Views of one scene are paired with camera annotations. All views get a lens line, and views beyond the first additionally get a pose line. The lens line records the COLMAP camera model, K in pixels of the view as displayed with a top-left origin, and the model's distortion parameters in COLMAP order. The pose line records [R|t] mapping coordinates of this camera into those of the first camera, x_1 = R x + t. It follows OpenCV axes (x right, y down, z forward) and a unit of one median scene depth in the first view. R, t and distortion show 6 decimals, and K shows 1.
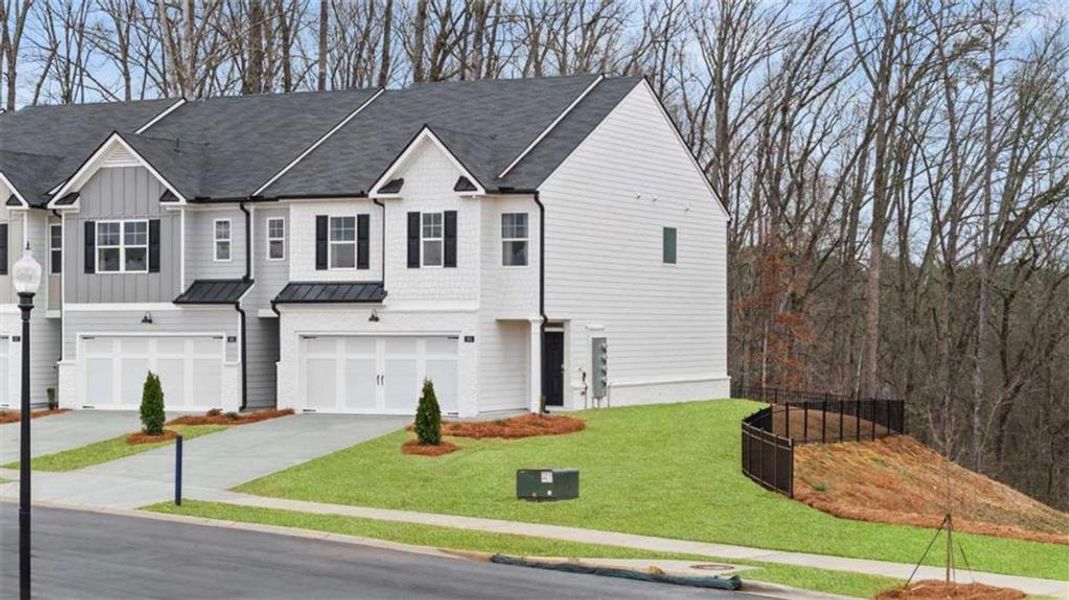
lens RADIAL K [[2180.1, 0, 534.1], [0, 2180.1, 300.6], [0, 0, 1]] dist [-0.017205, 0.206318]
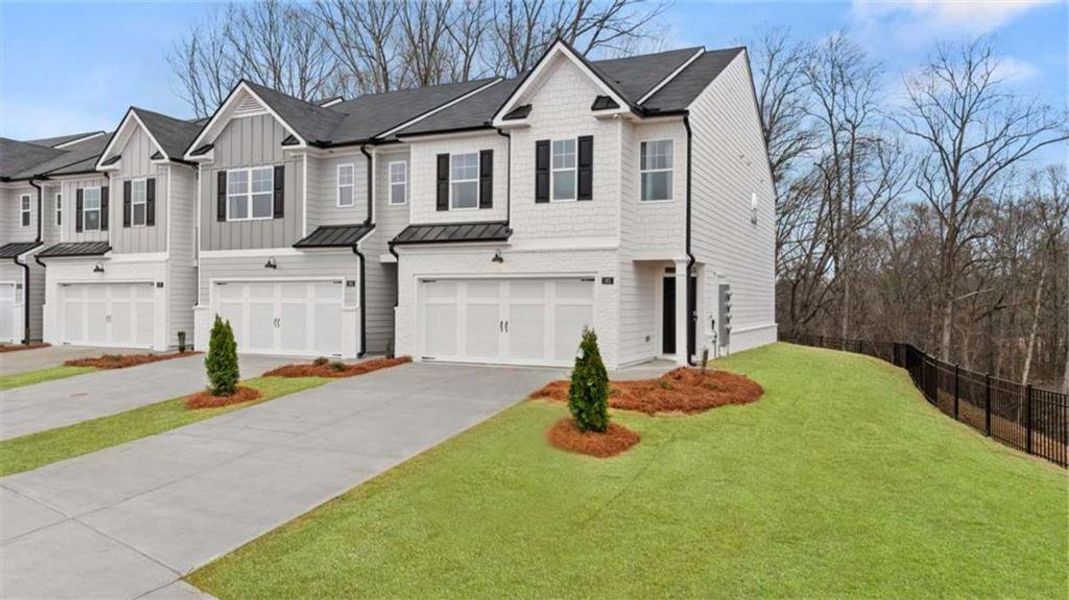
lens RADIAL K [[772.9, 0, 535.1], [0, 772.9, 297.9], [0, 0, 1]] dist [-0.004989, -0.002426]
pose [[0.999949, 0.006162, -0.007956, -0.053856], [-0.006124, 0.999969, 0.004850, 0.022189], [0.007985, -0.004801, 0.999957, 0.661166]]
